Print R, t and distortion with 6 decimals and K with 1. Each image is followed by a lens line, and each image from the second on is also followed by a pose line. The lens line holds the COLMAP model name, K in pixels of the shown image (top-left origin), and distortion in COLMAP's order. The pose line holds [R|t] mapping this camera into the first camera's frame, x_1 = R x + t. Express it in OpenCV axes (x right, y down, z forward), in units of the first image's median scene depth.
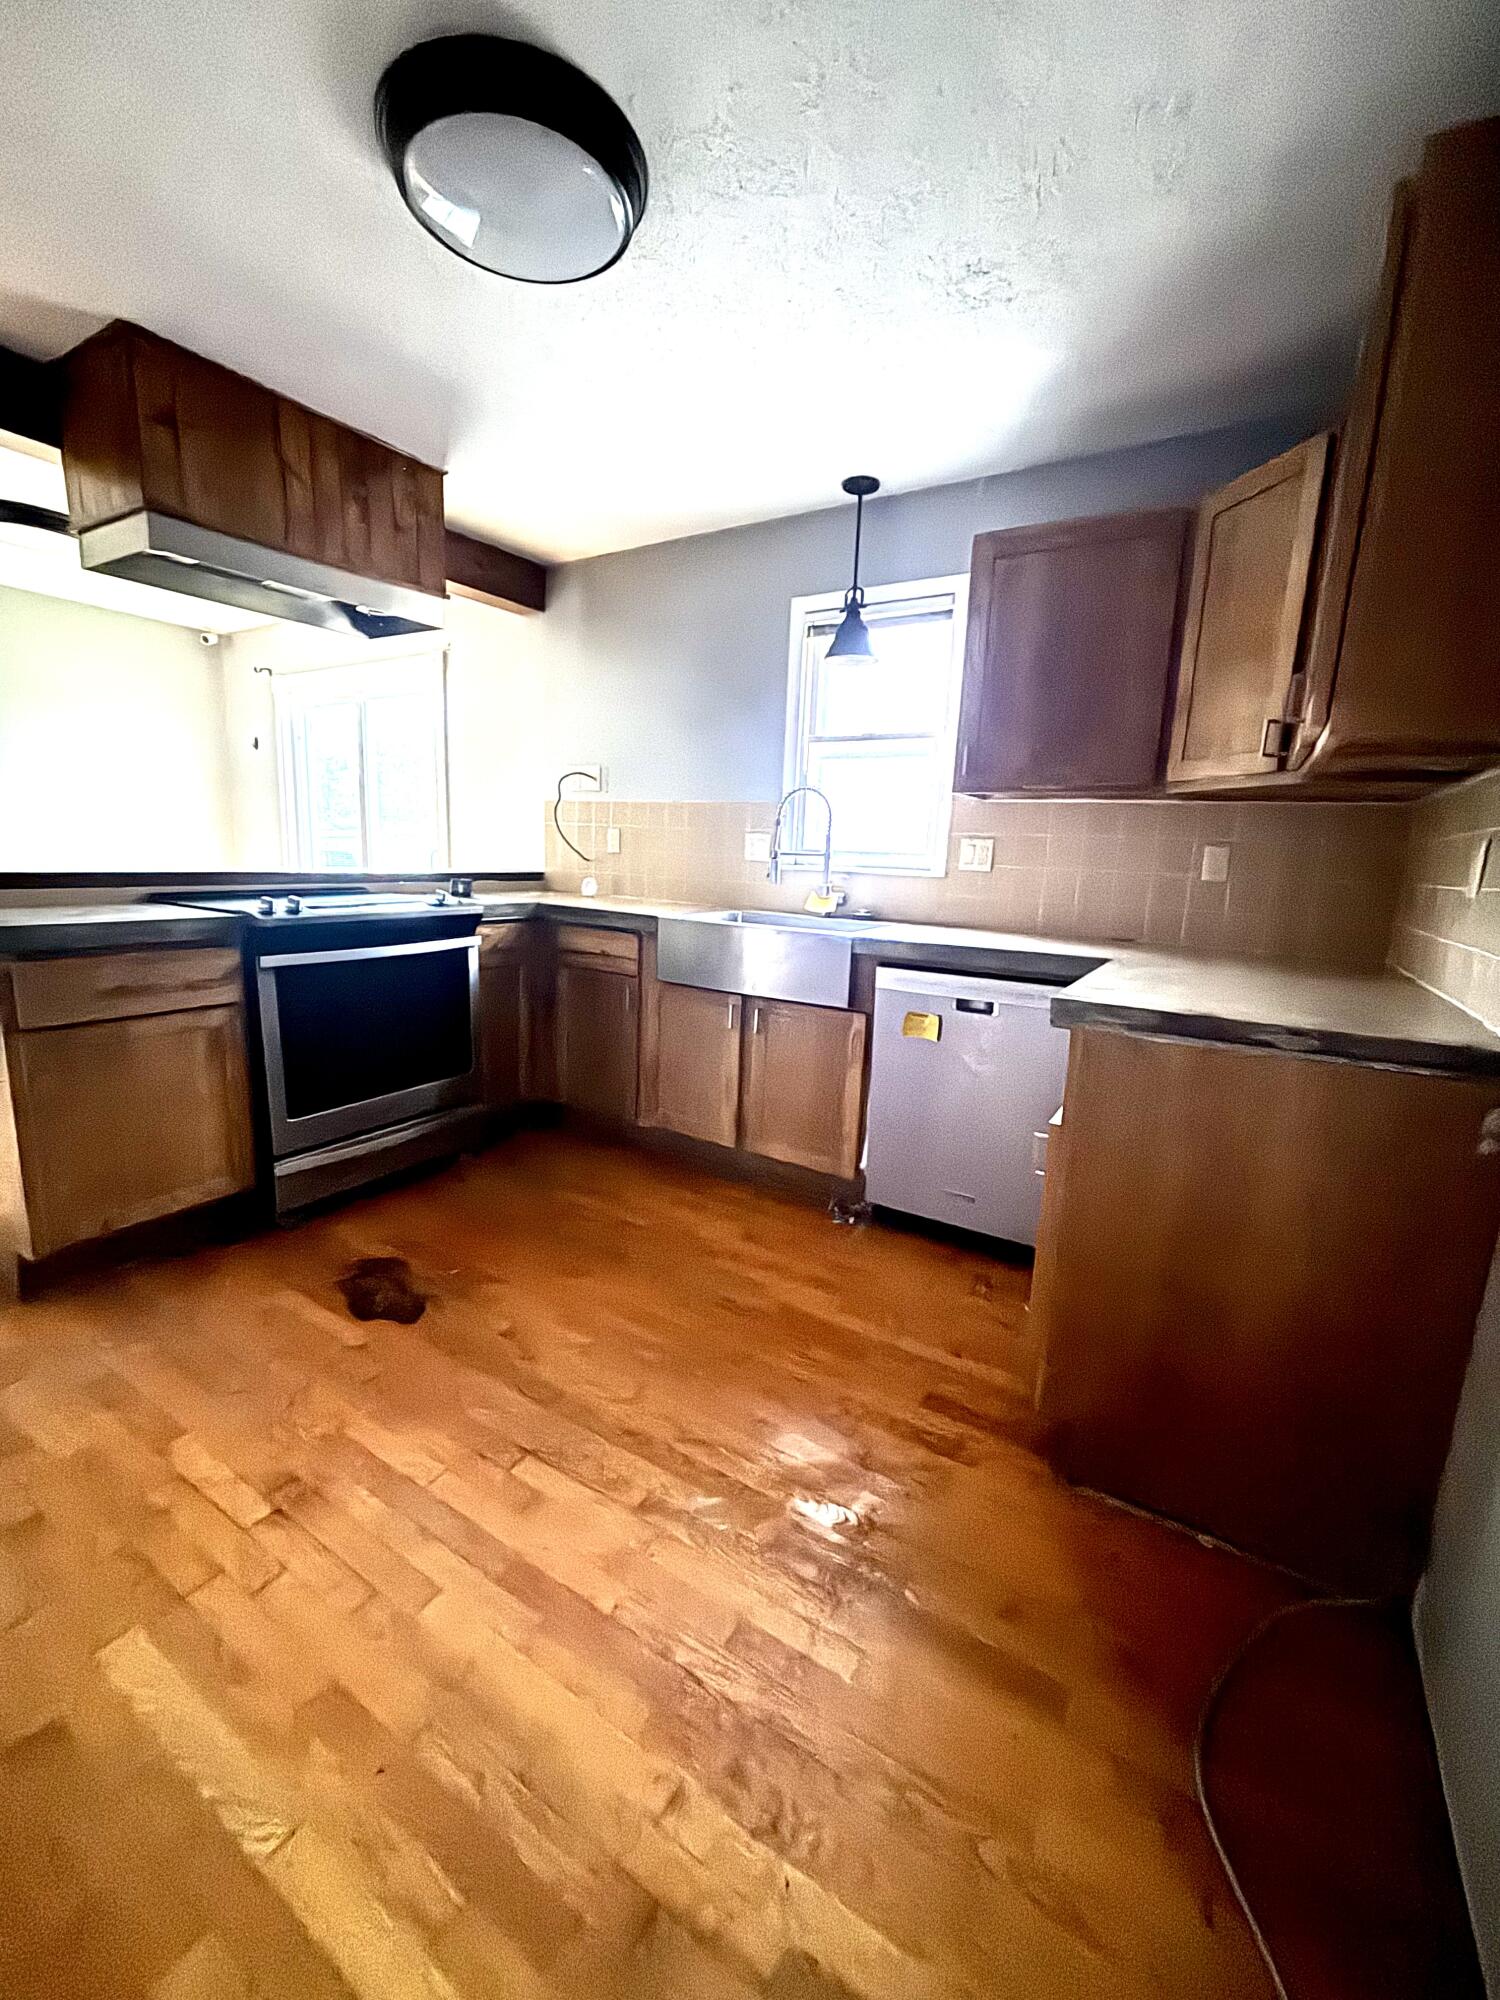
lens RADIAL K [[810.9, 0, 743.4], [0, 810.9, 999.0], [0, 0, 1]] dist [-0.001485, 0.000200]
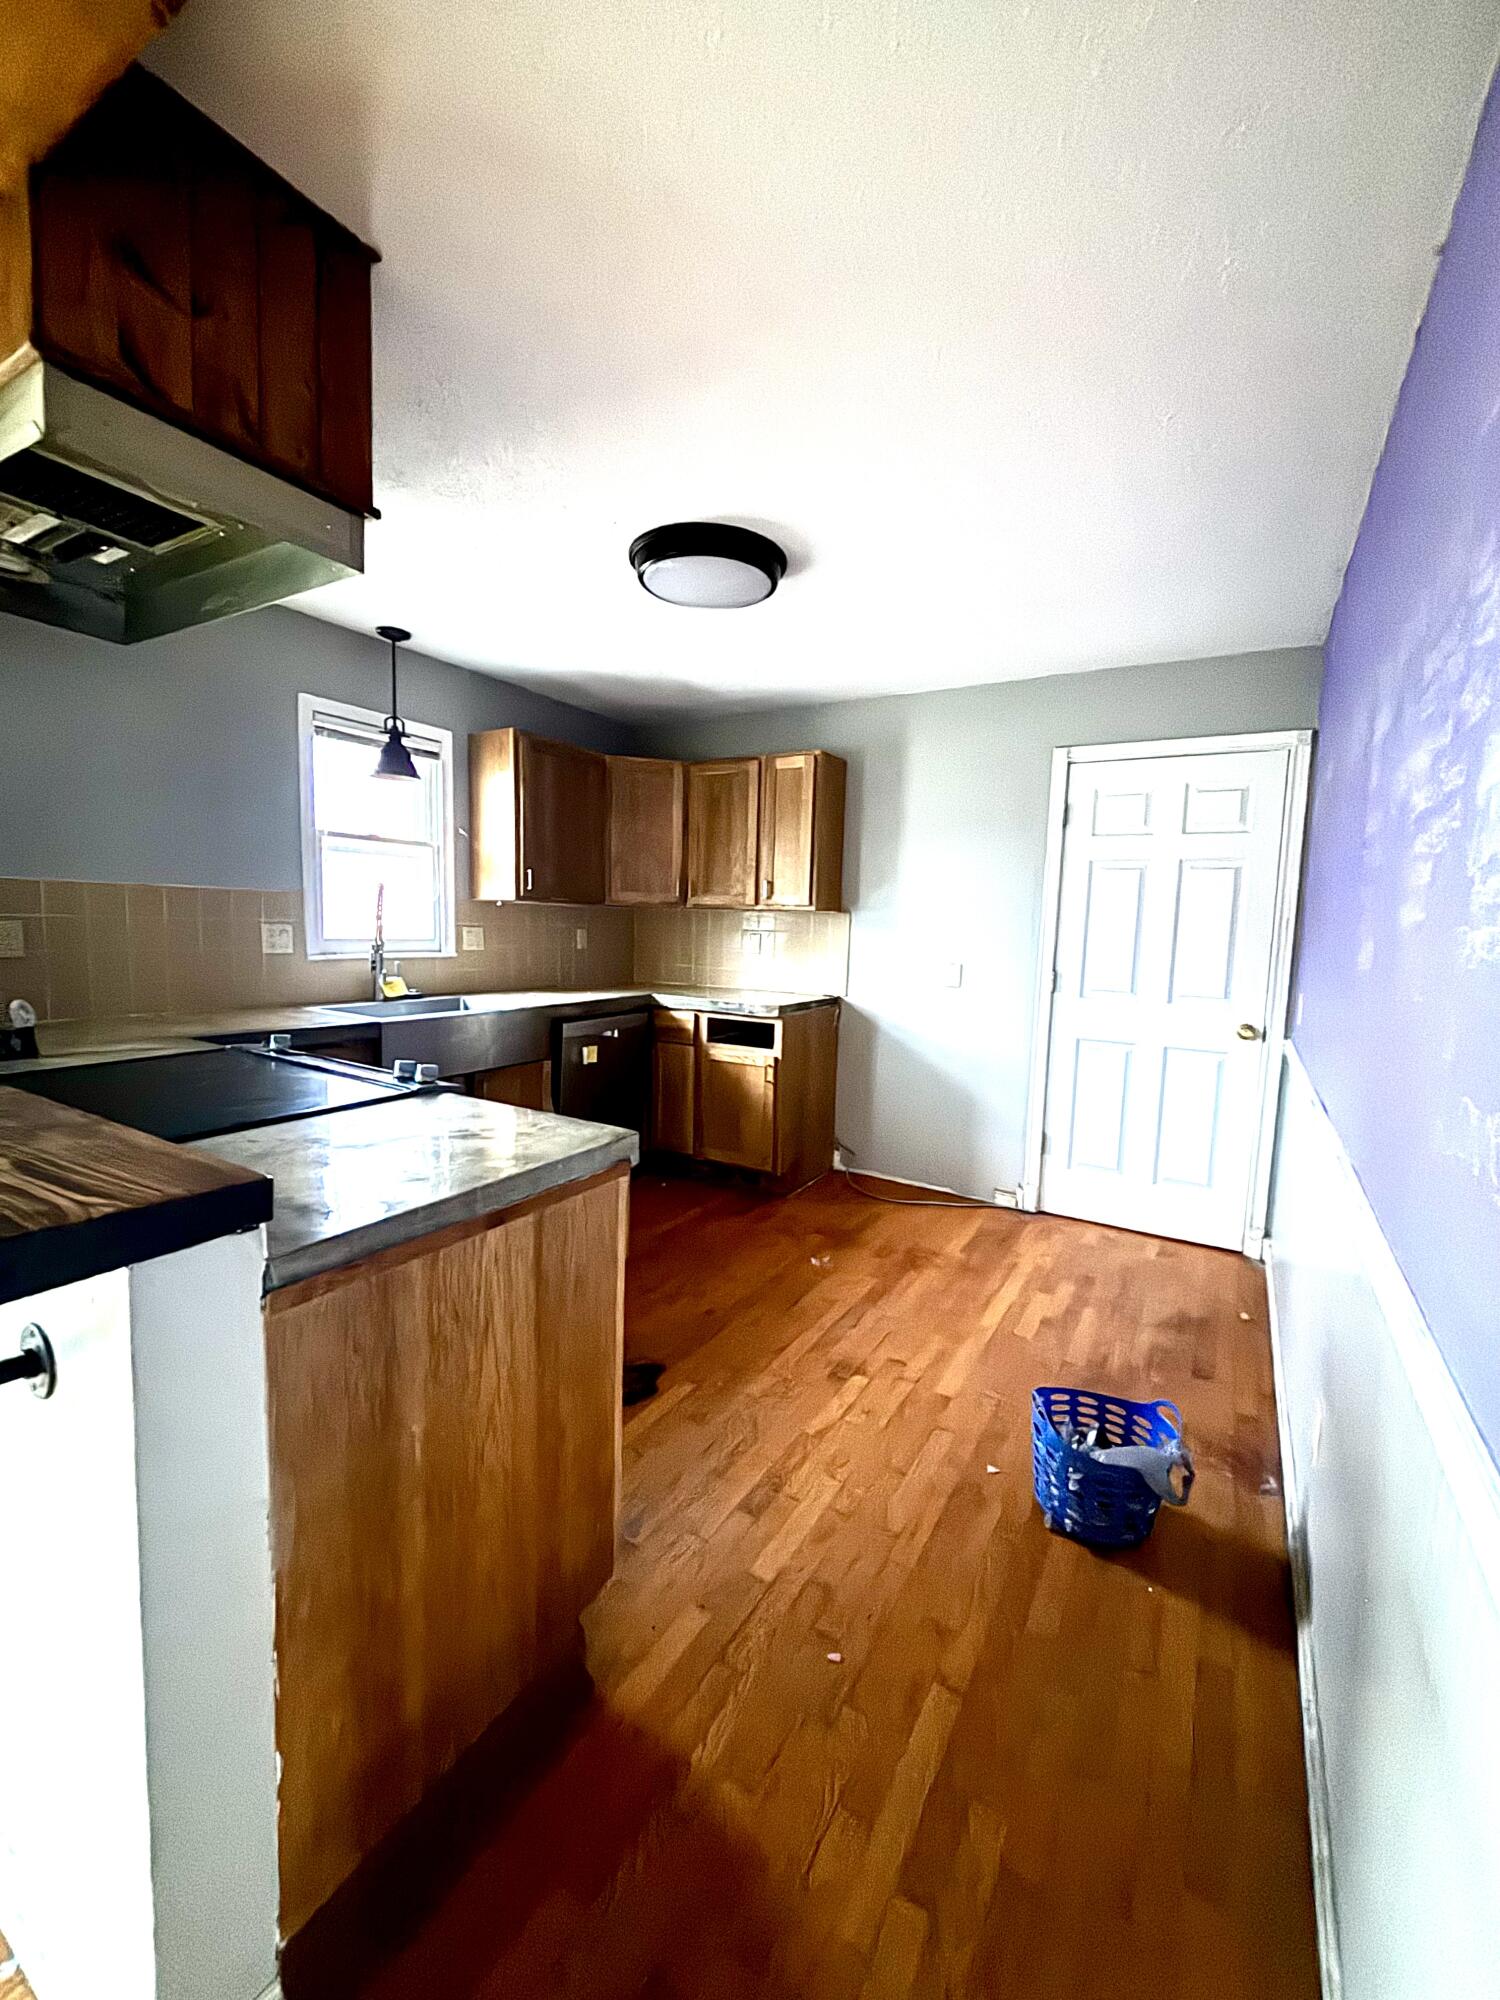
lens RADIAL K [[810.9, 0, 747.7], [0, 810.9, 1002.2], [0, 0, 1]] dist [-0.001485, 0.000200]
pose [[-0.020797, -0.138860, 0.990094, -1.087432], [0.149196, 0.978788, 0.140408, -0.196801], [-0.988589, 0.150638, 0.000362, 0.565493]]
